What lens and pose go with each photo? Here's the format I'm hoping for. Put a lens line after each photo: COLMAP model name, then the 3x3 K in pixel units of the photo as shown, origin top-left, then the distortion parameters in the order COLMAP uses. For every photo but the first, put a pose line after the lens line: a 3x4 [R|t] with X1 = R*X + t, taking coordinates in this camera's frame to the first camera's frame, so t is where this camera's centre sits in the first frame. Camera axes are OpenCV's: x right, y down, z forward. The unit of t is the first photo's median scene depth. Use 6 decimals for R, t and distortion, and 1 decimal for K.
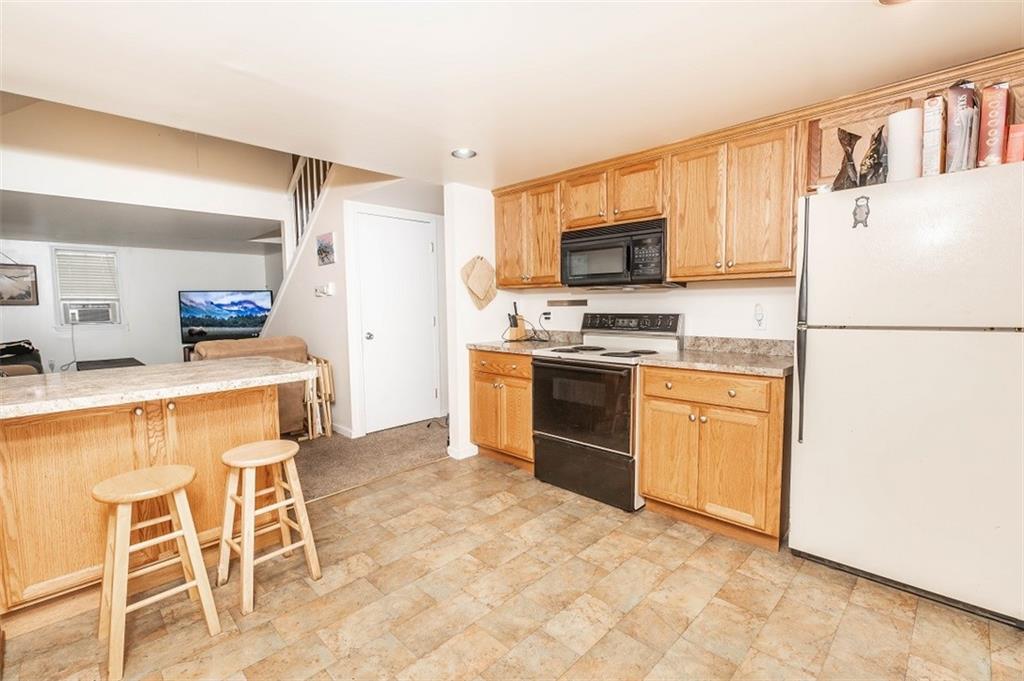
lens RADIAL K [[455.2, 0, 513.3], [0, 455.2, 336.0], [0, 0, 1]] dist [-0.001942, -0.003692]
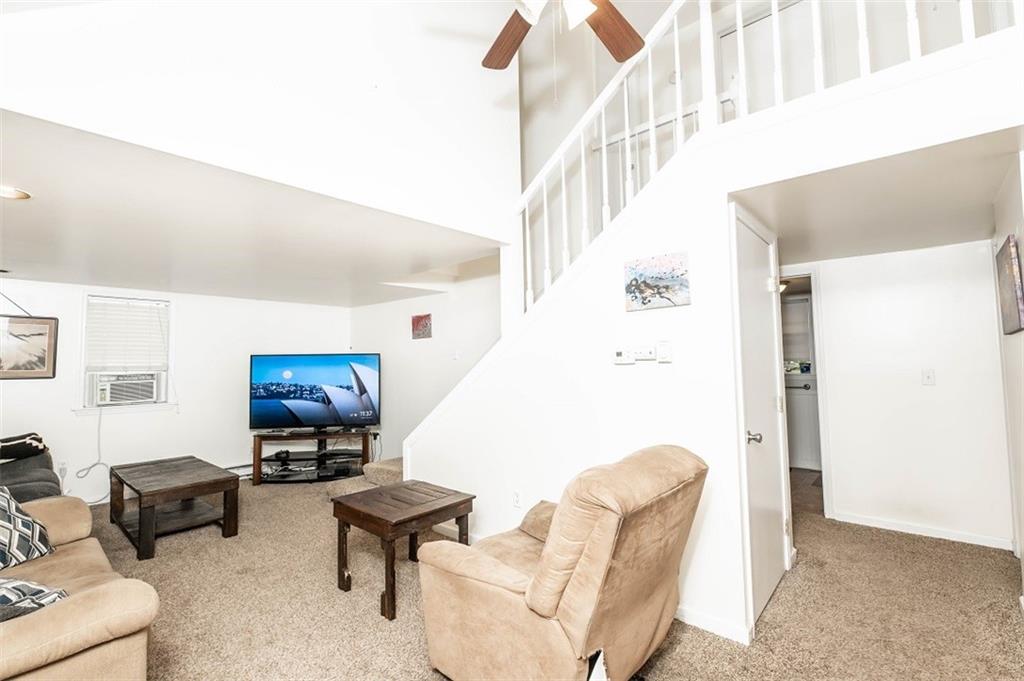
lens RADIAL K [[455.2, 0, 508.1], [0, 455.2, 338.3], [0, 0, 1]] dist [-0.001942, -0.003692]
pose [[0.999398, -0.006124, 0.034157, -0.410364], [0.010331, 0.992180, -0.124389, -0.036635], [-0.033128, 0.124666, 0.991646, 0.314288]]
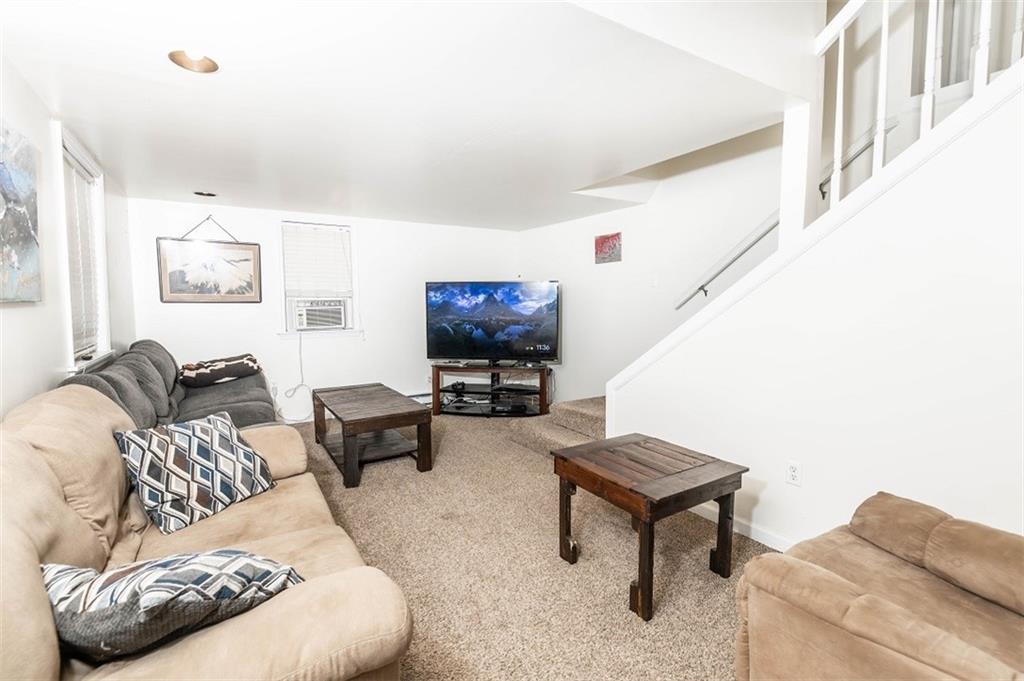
lens RADIAL K [[455.2, 0, 505.9], [0, 455.2, 339.3], [0, 0, 1]] dist [-0.001942, -0.003692]
pose [[0.966607, 0.024648, -0.255077, -0.512213], [-0.020550, 0.999614, 0.018721, -0.032655], [0.255439, -0.012854, 0.966740, 0.423894]]
